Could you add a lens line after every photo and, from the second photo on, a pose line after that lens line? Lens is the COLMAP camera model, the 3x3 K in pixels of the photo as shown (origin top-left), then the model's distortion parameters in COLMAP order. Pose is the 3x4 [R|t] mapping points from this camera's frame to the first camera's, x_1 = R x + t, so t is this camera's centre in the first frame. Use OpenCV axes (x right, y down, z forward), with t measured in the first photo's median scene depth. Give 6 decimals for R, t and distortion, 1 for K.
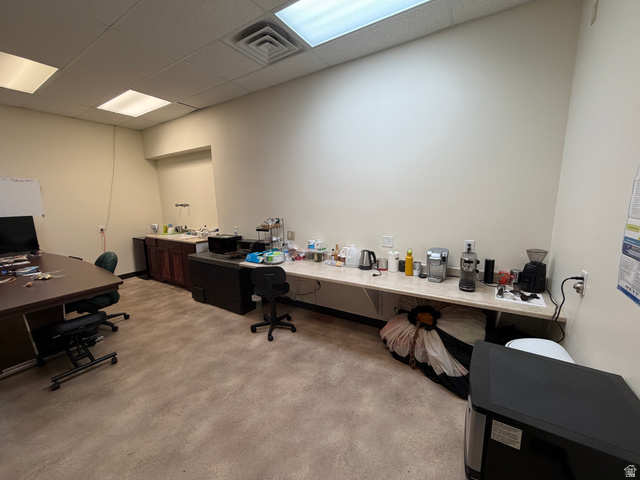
lens RADIAL K [[254.5, 0, 318.4], [0, 254.5, 240.4], [0, 0, 1]] dist [-0.001254, 0.000218]
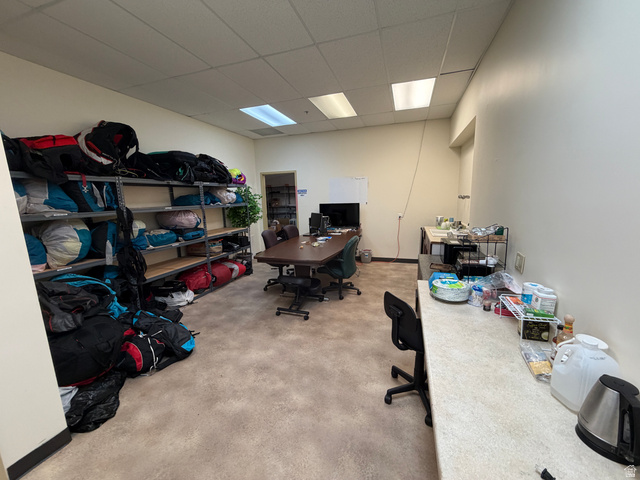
lens RADIAL K [[254.5, 0, 318.4], [0, 254.5, 240.4], [0, 0, 1]] dist [-0.001254, 0.000218]
pose [[0.230528, 0.179050, -0.956451, 0.348261], [-0.135948, 0.979211, 0.150544, -0.108106], [0.963522, 0.095323, 0.250077, 0.624110]]
